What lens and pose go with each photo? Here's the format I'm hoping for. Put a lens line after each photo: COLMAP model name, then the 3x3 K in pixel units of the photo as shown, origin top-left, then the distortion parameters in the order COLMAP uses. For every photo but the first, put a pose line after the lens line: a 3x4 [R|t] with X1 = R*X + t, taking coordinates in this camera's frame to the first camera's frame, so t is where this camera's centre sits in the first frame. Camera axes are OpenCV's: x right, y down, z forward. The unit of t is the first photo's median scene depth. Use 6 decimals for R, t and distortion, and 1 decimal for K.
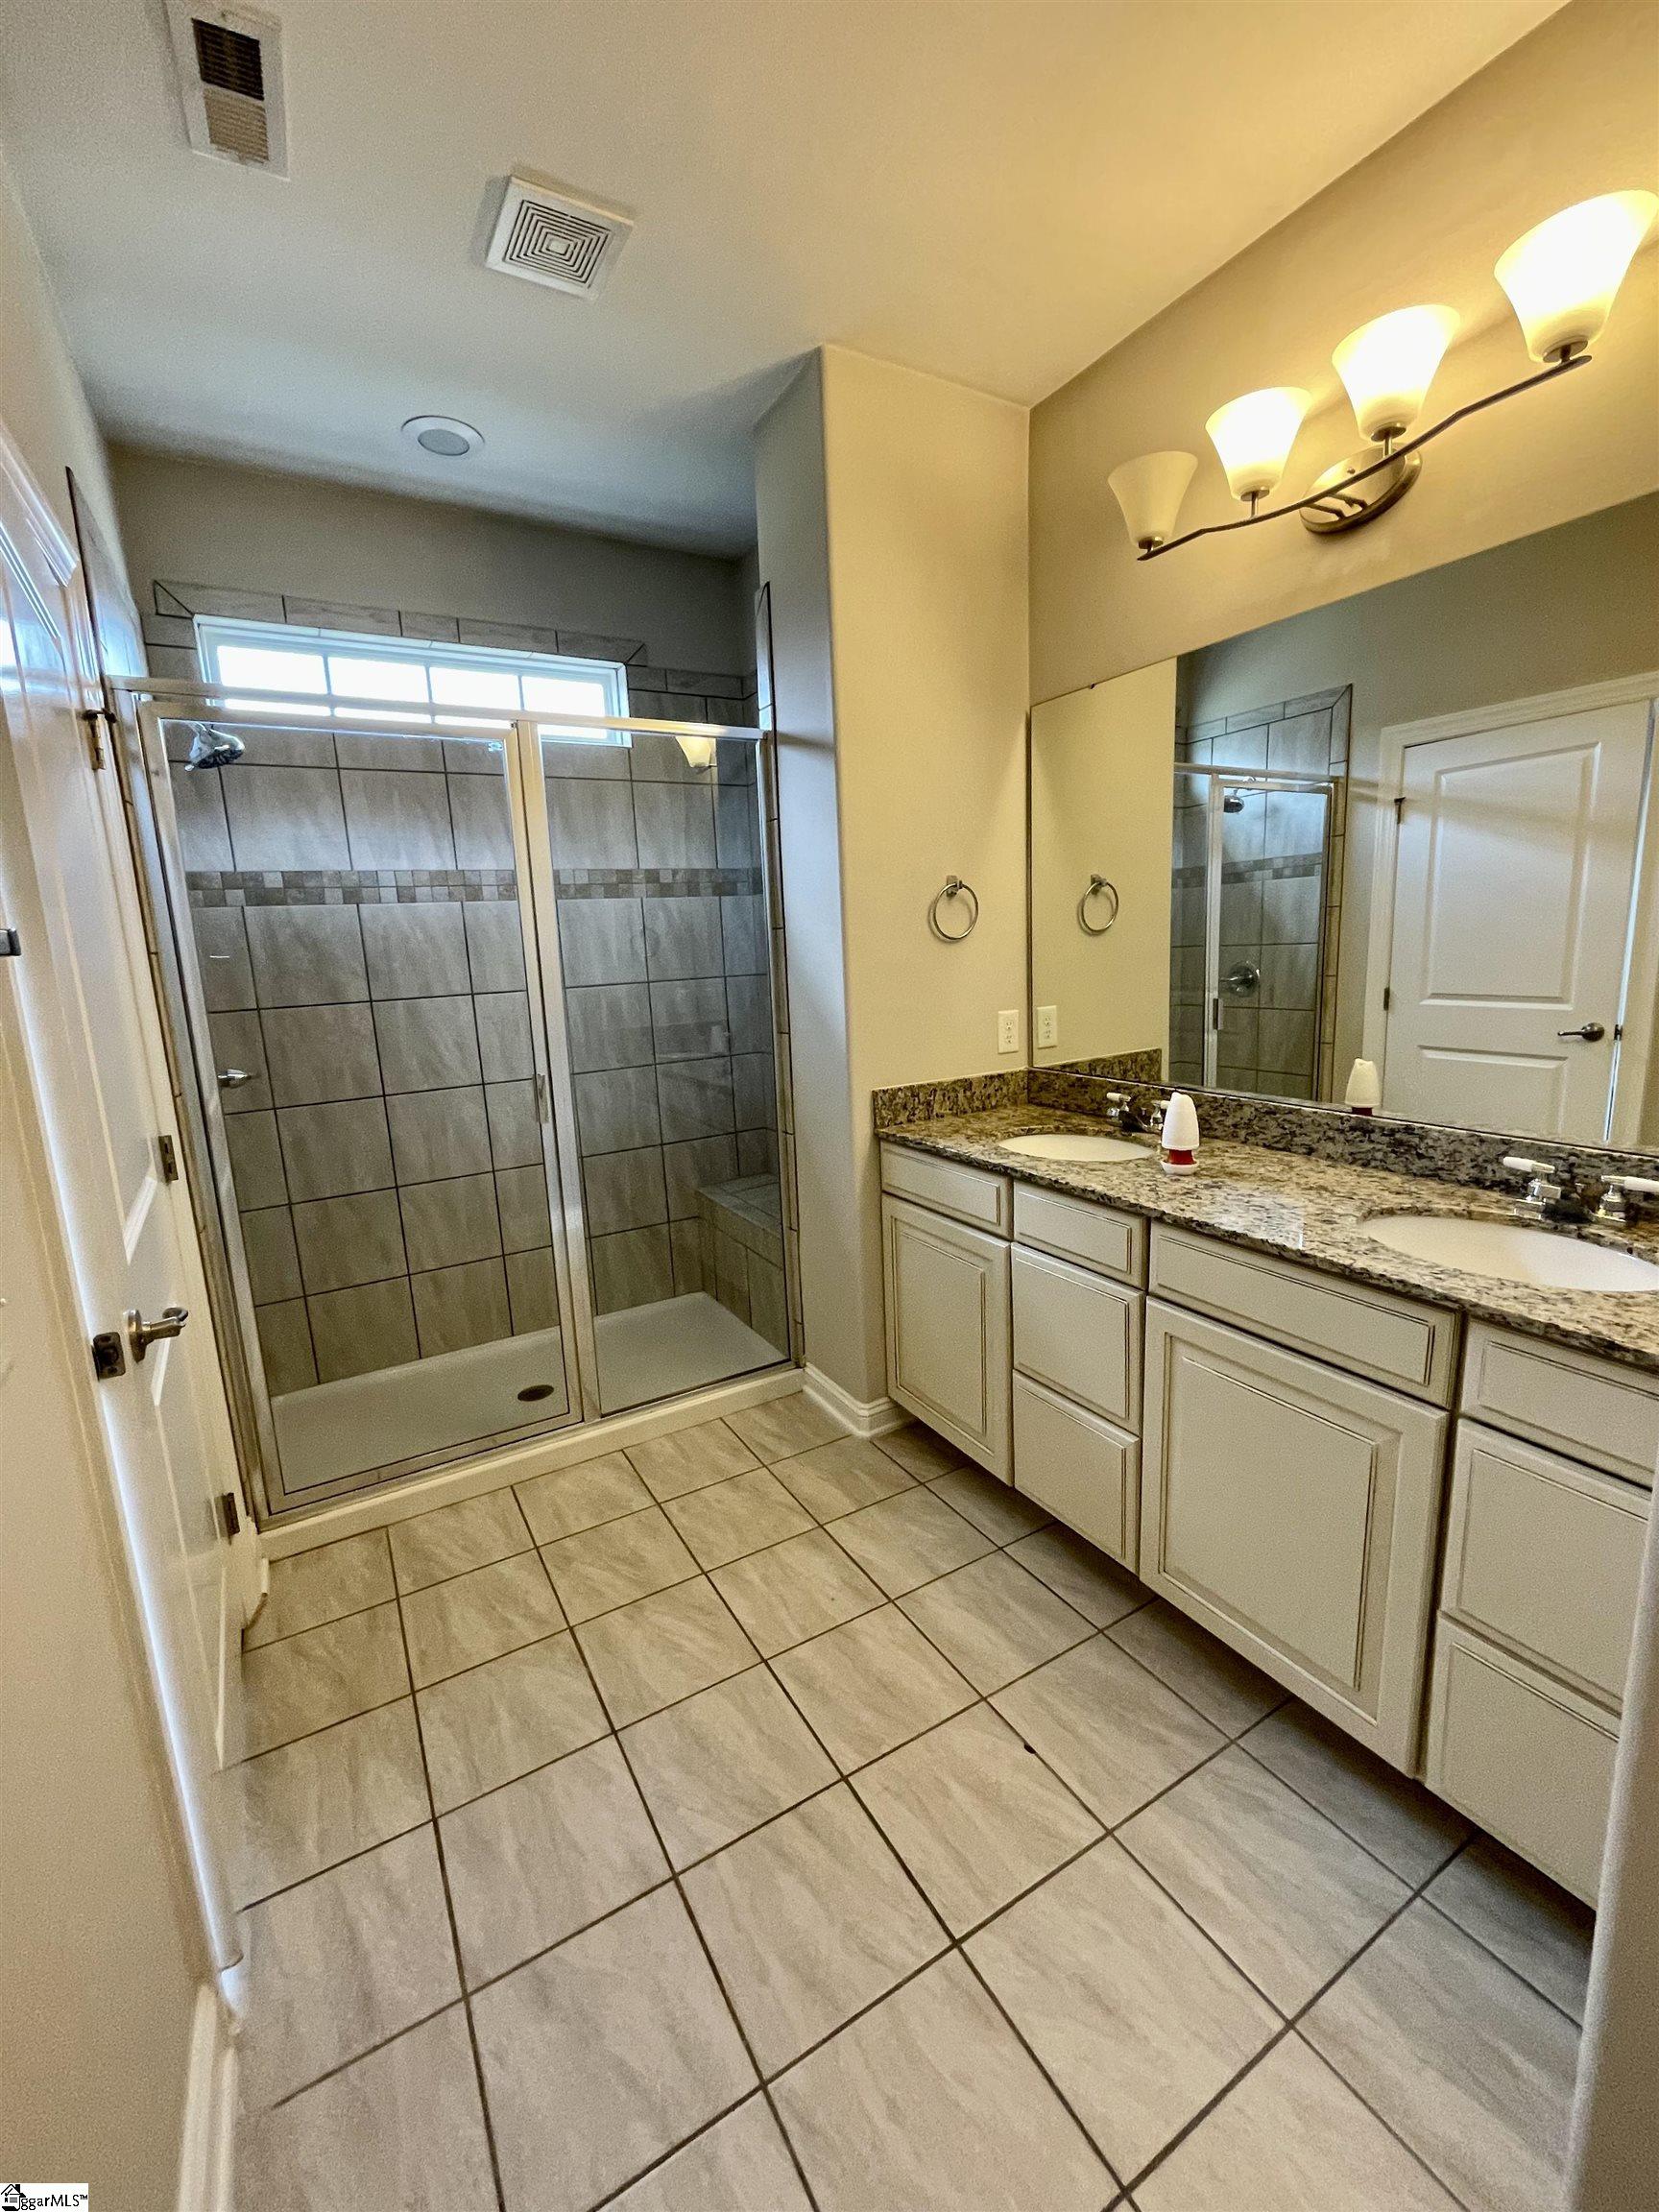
lens RADIAL K [[901.7, 0, 828.0], [0, 901.7, 1103.2], [0, 0, 1]] dist [-0.002450, -0.000741]
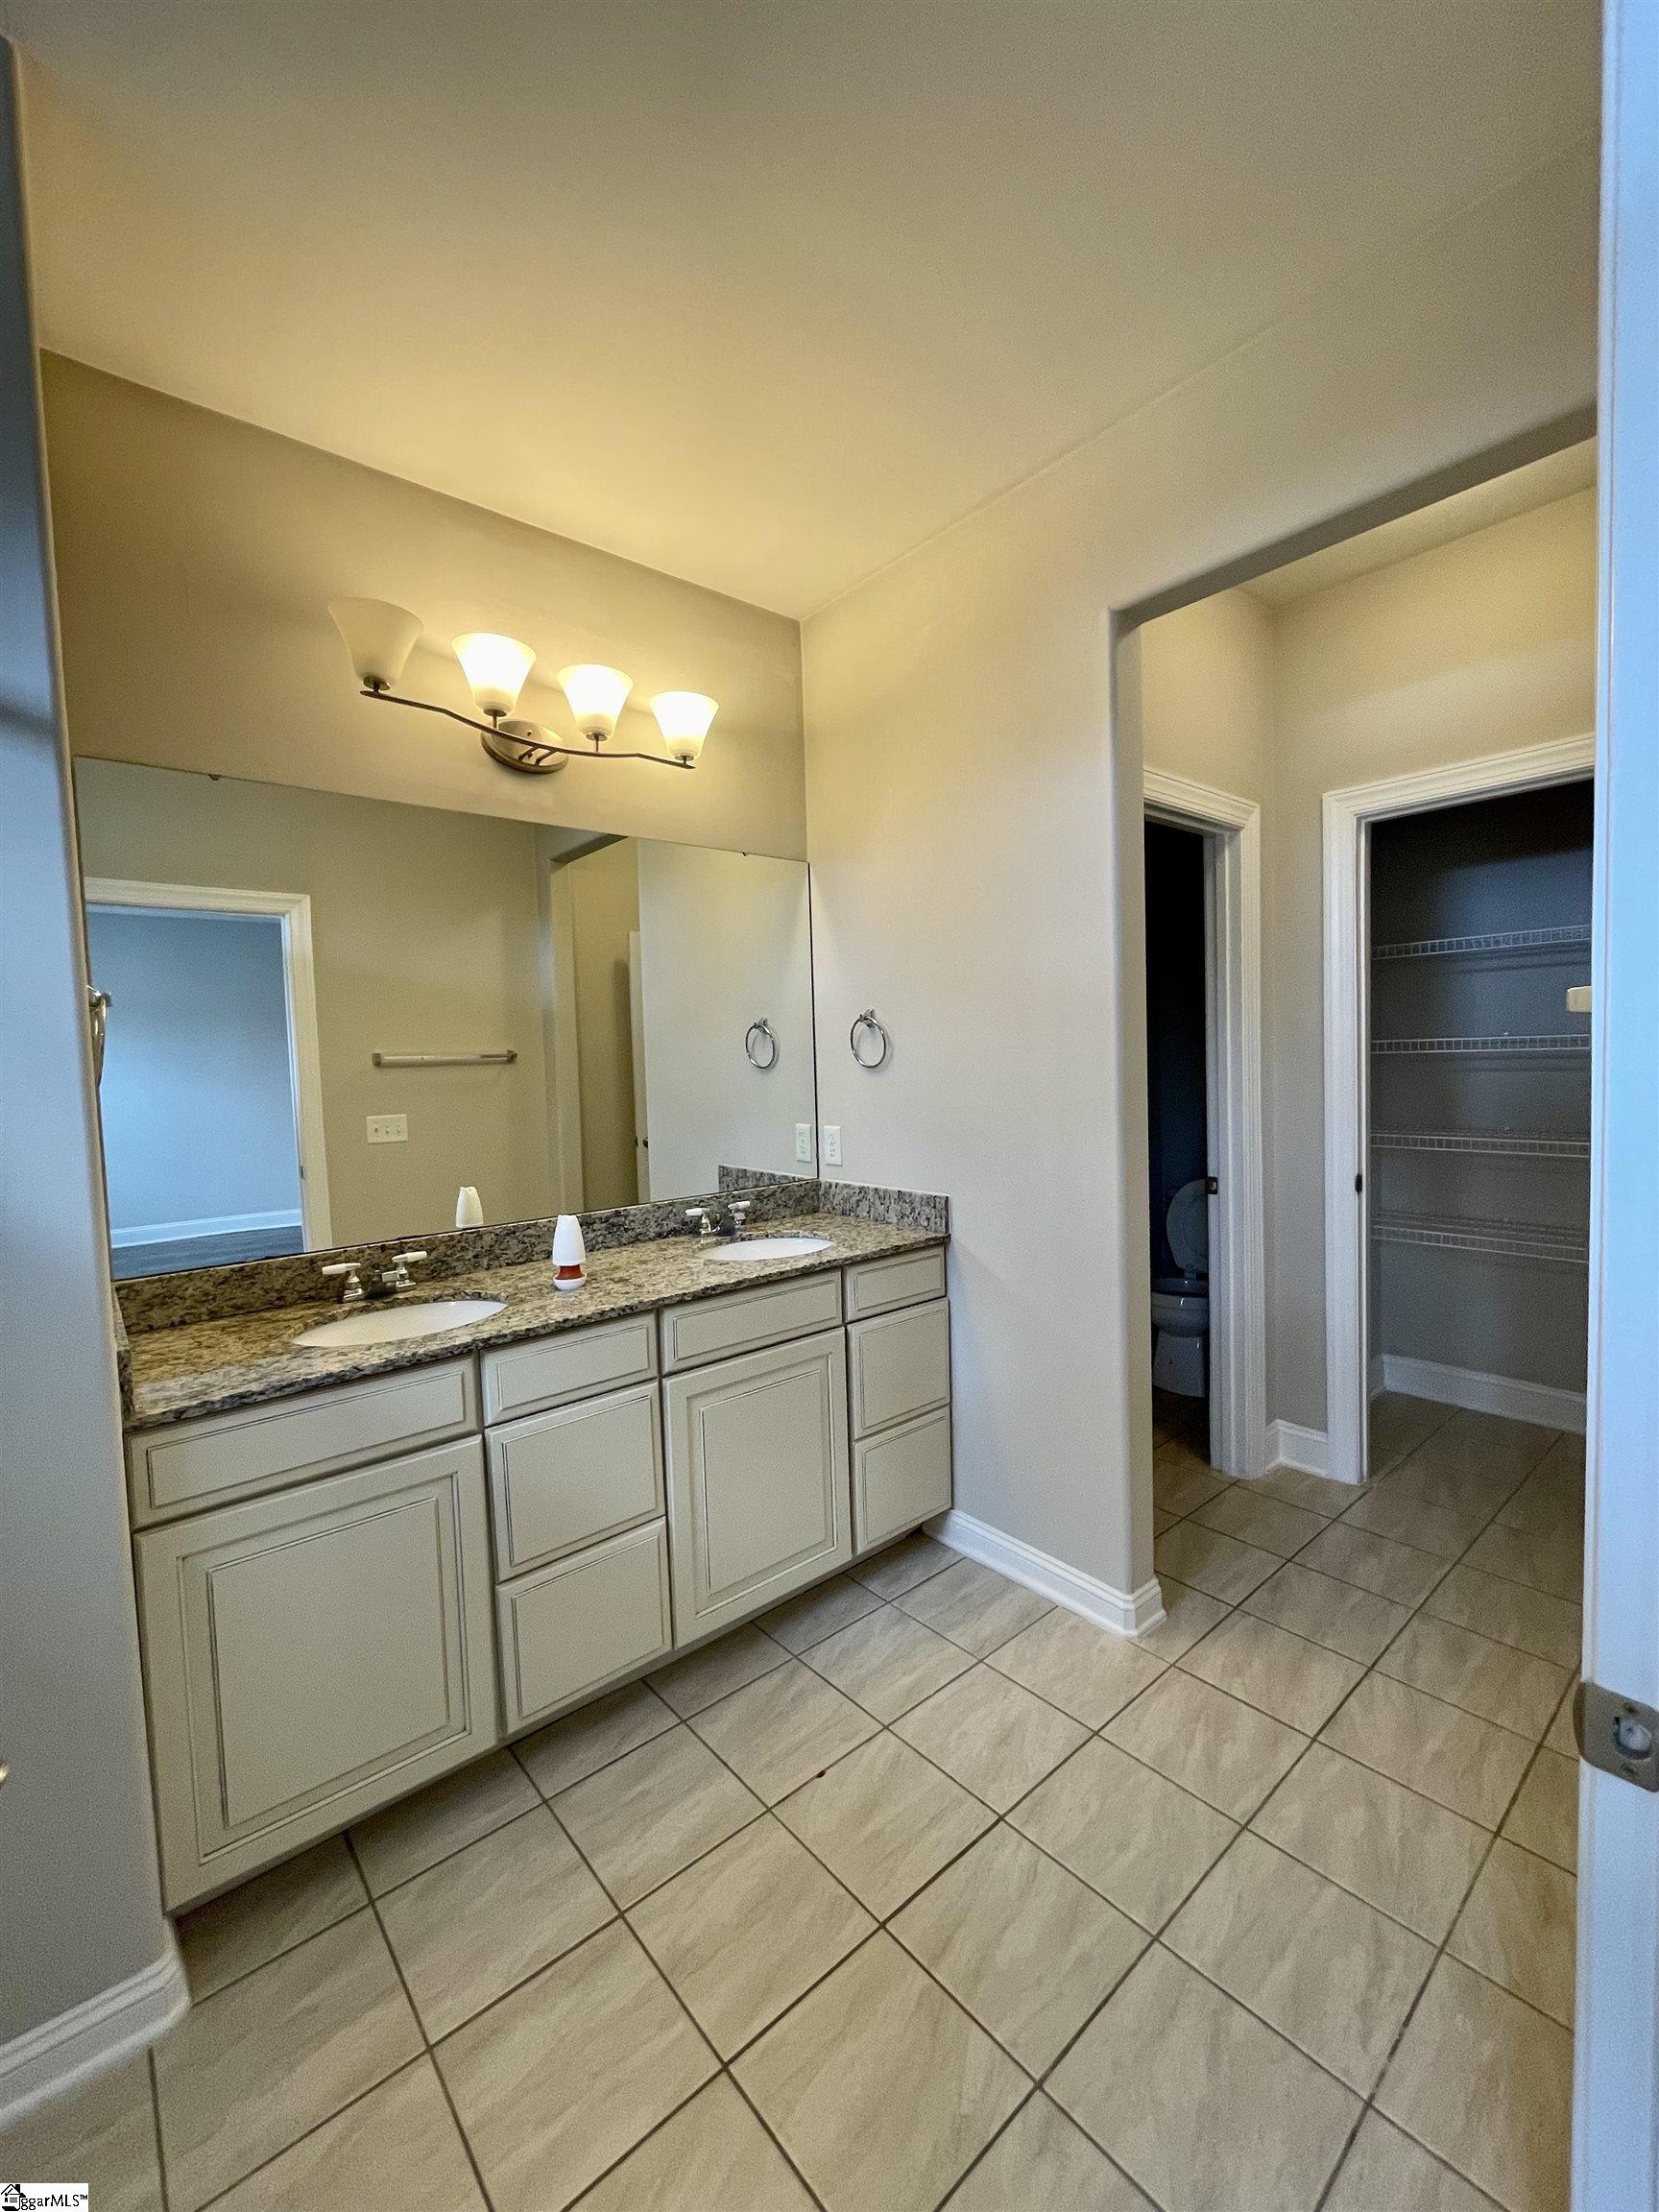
lens RADIAL K [[901.7, 0, 828.8], [0, 901.7, 1102.5], [0, 0, 1]] dist [-0.002450, -0.000741]
pose [[-0.176808, -0.003777, 0.984238, -0.770969], [0.214173, 0.975883, 0.042219, -0.125434], [-0.960661, 0.218262, -0.171735, 0.881195]]
